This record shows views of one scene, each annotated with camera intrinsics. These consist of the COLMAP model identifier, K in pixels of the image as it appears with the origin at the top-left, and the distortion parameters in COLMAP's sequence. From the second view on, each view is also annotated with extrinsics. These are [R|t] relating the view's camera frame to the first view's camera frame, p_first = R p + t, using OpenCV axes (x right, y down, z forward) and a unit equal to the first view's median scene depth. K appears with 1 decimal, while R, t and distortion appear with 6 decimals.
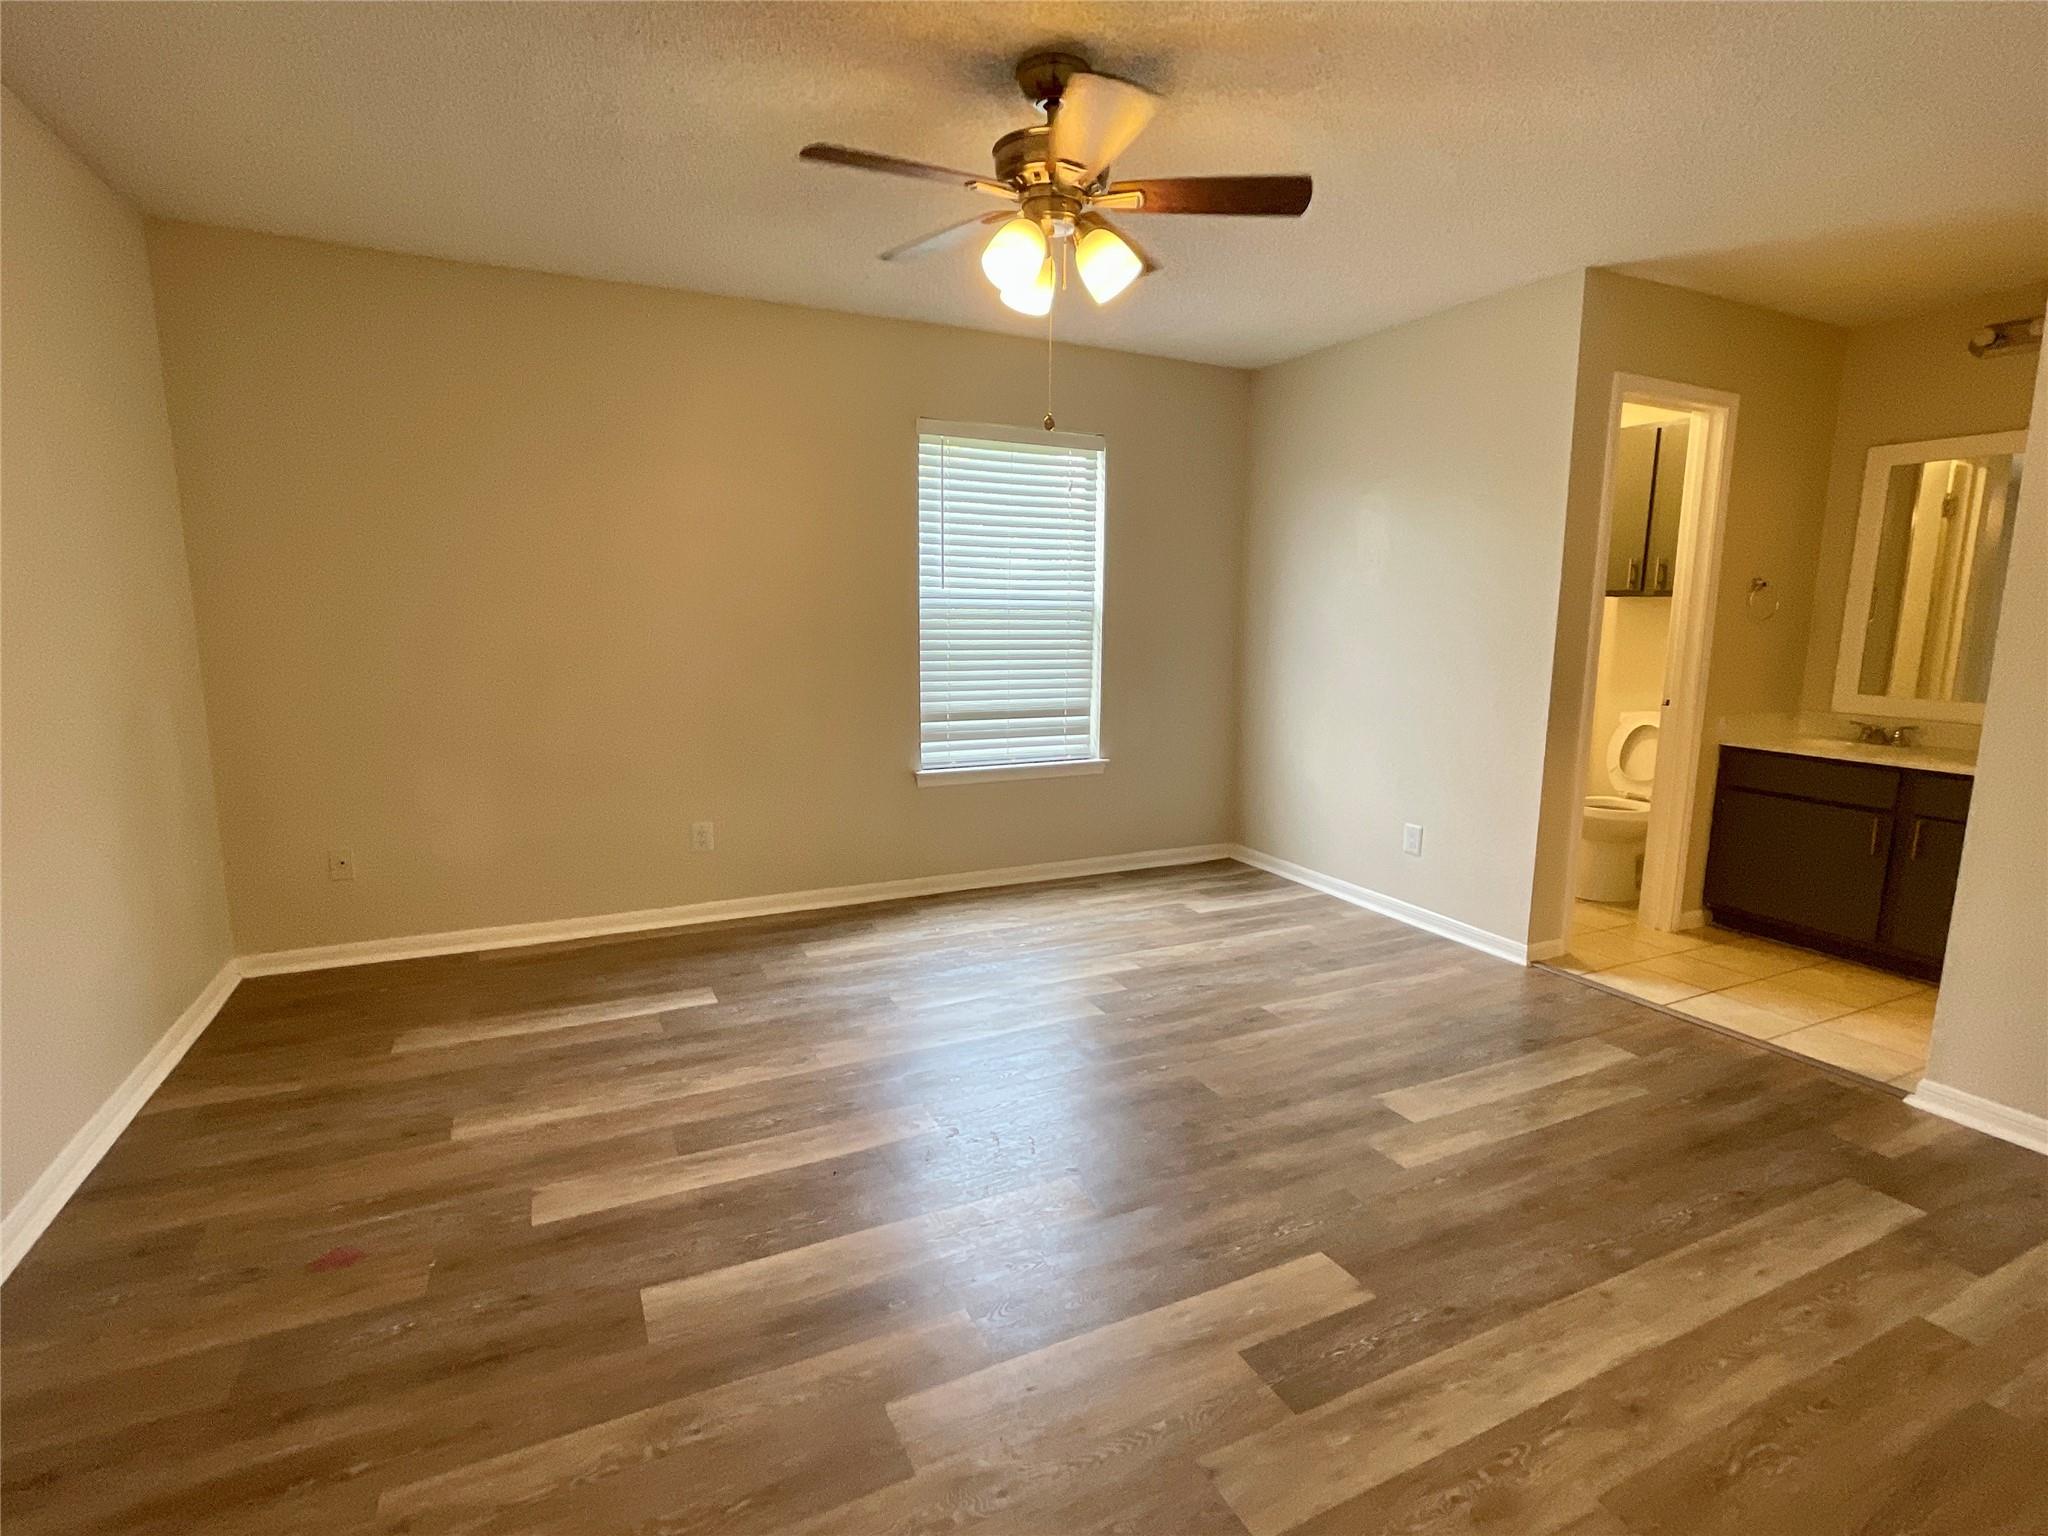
lens RADIAL K [[999.2, 0, 1024.0], [0, 999.2, 768.0], [0, 0, 1]] dist [-0.002171, 0.000604]
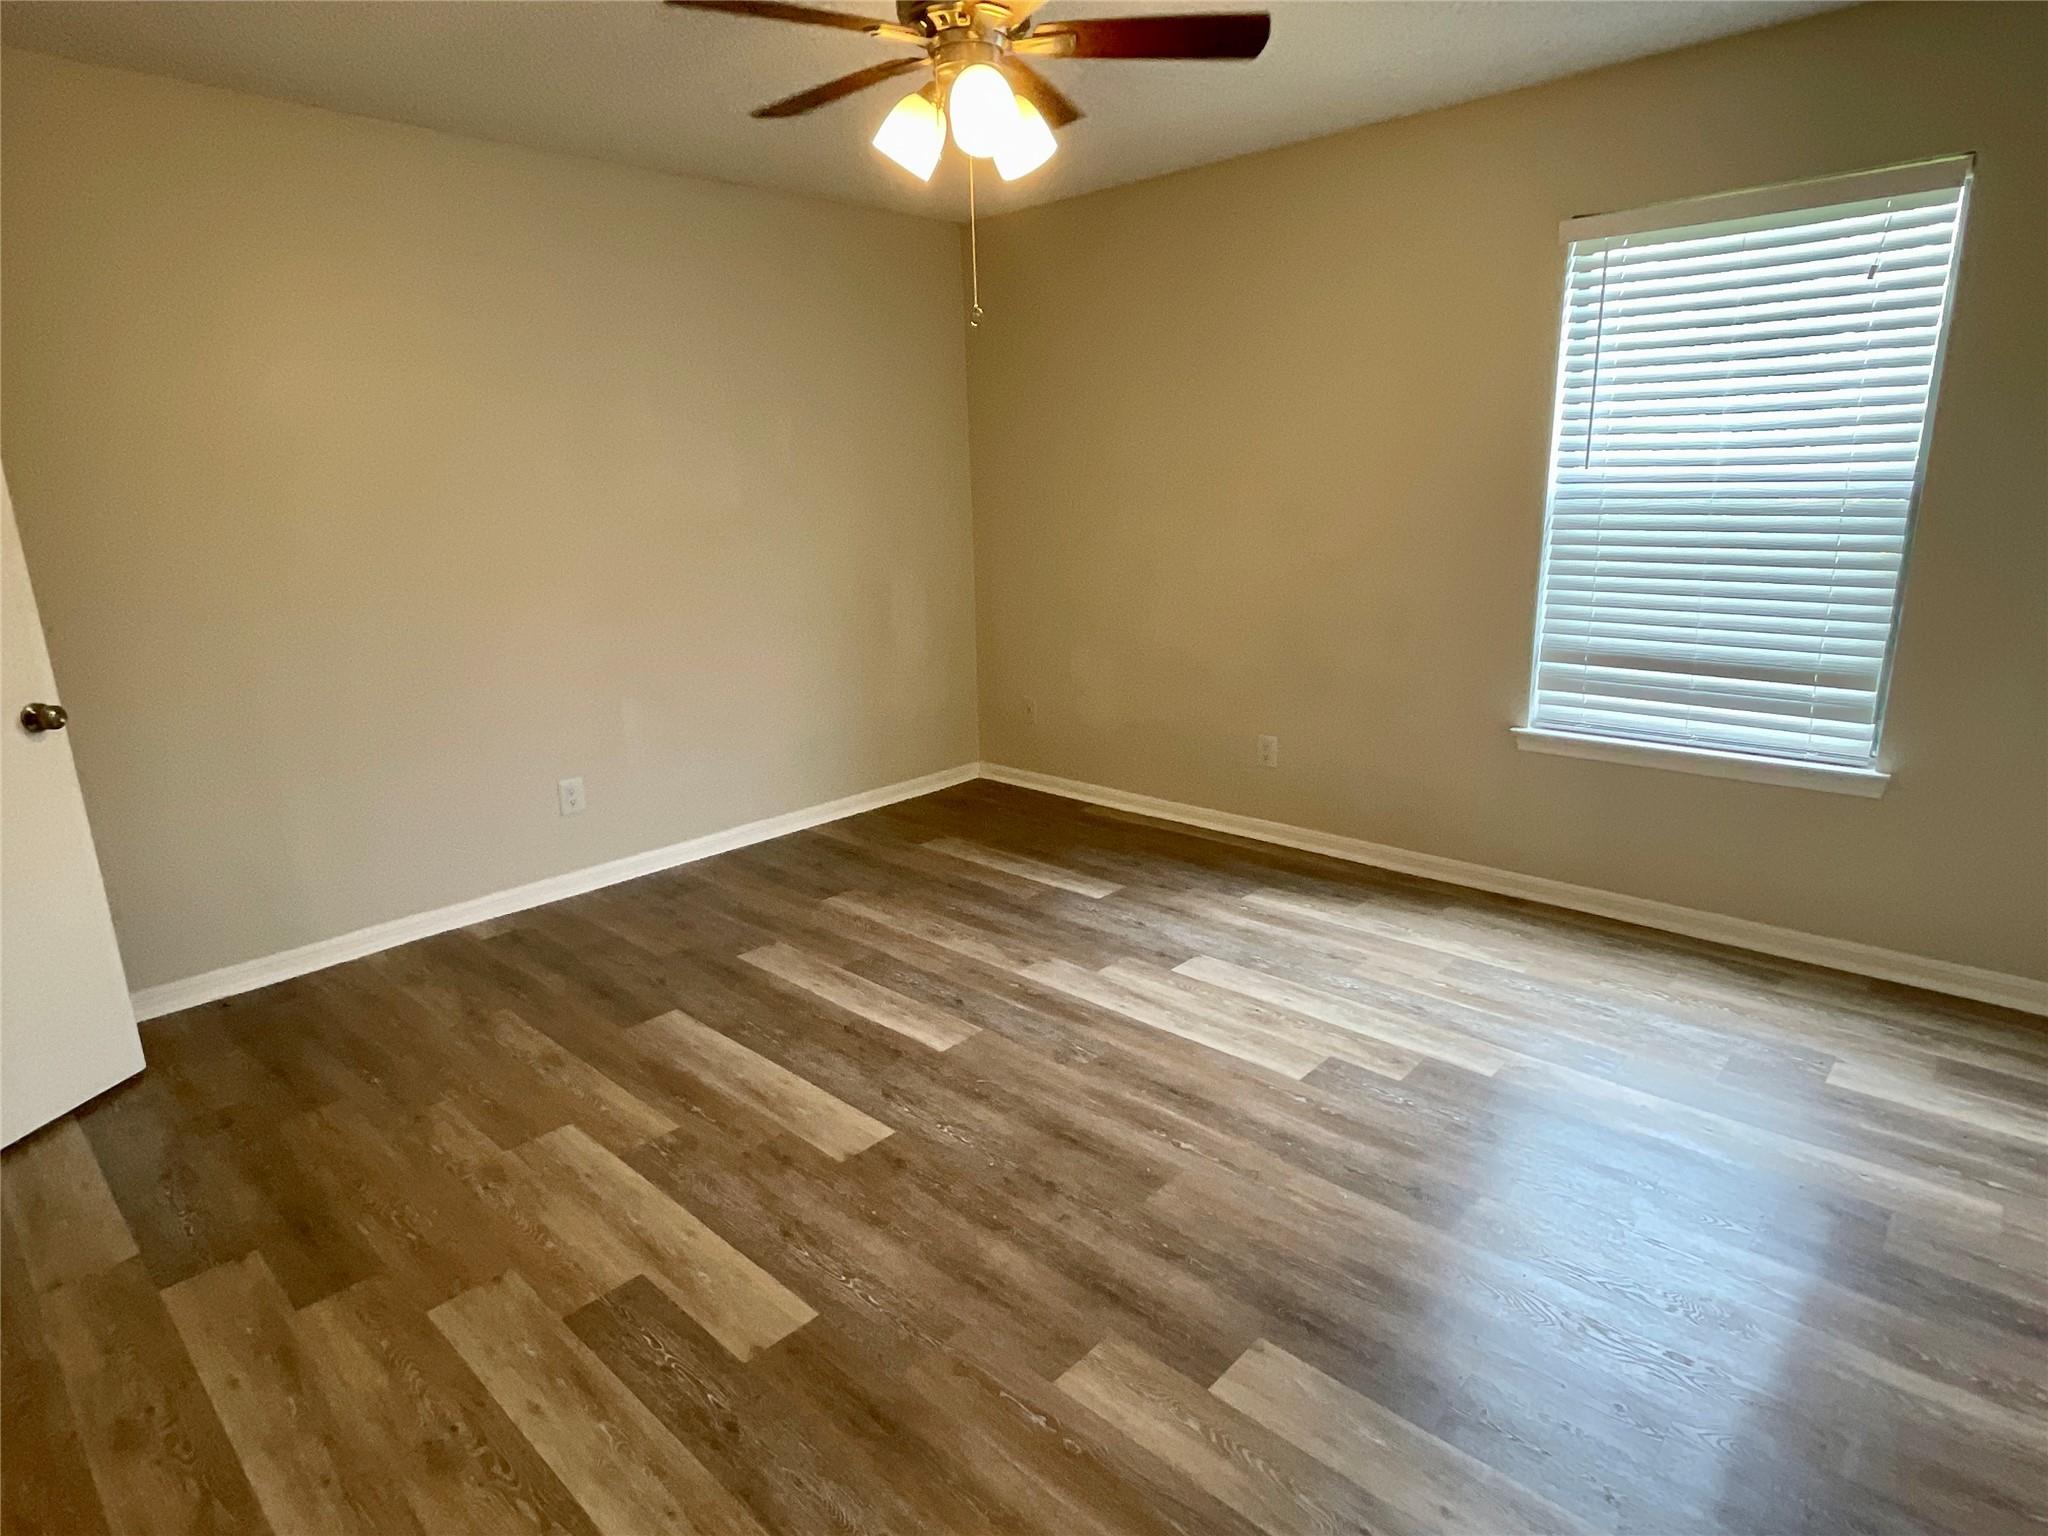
lens RADIAL K [[1140.7, 0, 1024.0], [0, 1140.7, 768.0], [0, 0, 1]] dist [0.025171, -0.038663]
pose [[0.355624, 0.213420, -0.909936, 0.625030], [-0.117840, 0.976049, 0.182871, -0.091664], [0.927171, 0.042194, 0.372255, 0.424971]]
